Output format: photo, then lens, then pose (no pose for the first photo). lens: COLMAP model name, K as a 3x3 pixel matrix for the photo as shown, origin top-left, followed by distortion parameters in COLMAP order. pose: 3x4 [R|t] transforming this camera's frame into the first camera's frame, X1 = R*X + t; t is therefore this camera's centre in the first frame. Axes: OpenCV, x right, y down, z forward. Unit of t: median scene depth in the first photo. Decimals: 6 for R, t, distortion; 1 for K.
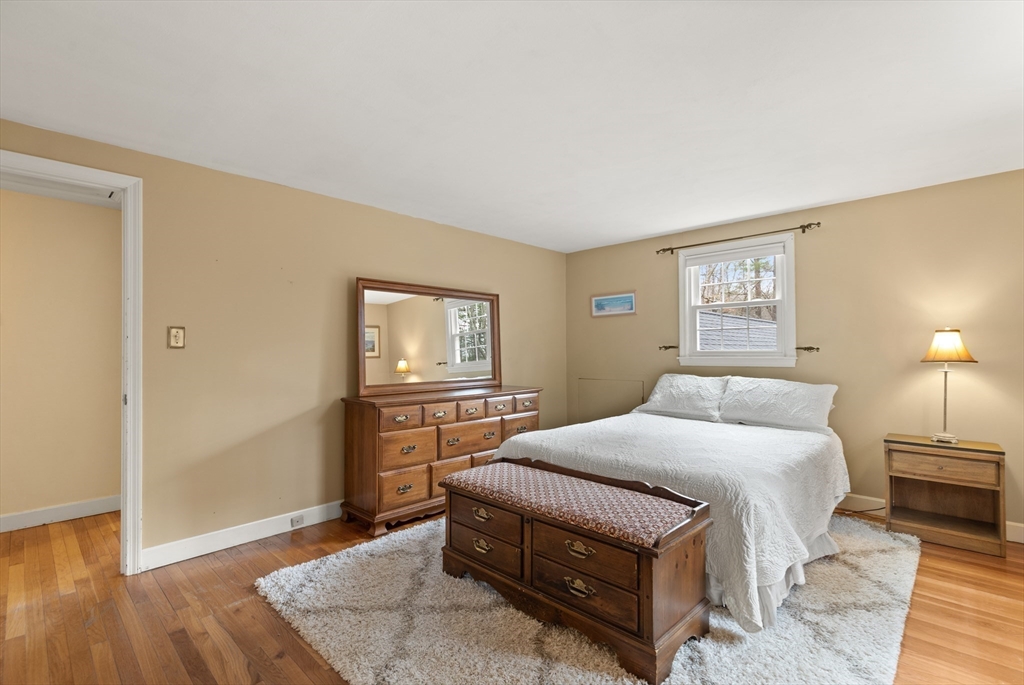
lens RADIAL K [[475.2, 0, 511.9], [0, 475.2, 344.5], [0, 0, 1]] dist [0.011034, -0.001466]
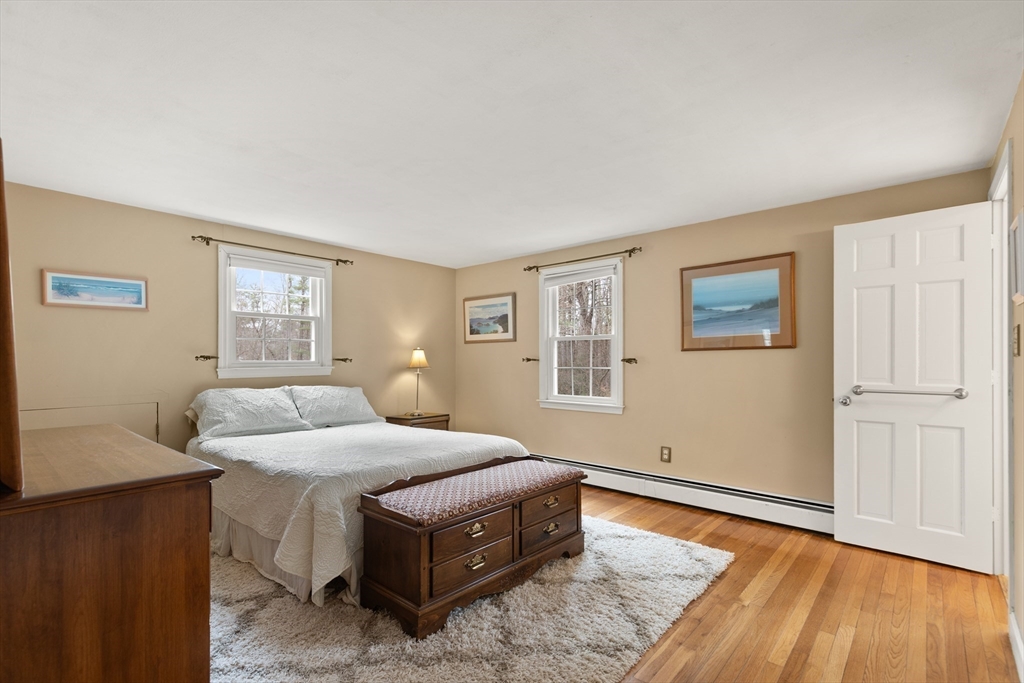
lens RADIAL K [[475.2, 0, 523.6], [0, 475.2, 361.4], [0, 0, 1]] dist [0.011034, -0.001466]
pose [[-0.062049, 0.002140, 0.998071, -0.629629], [-0.012528, 0.999917, -0.002923, 0.010461], [-0.997994, -0.012685, -0.062017, 0.589903]]
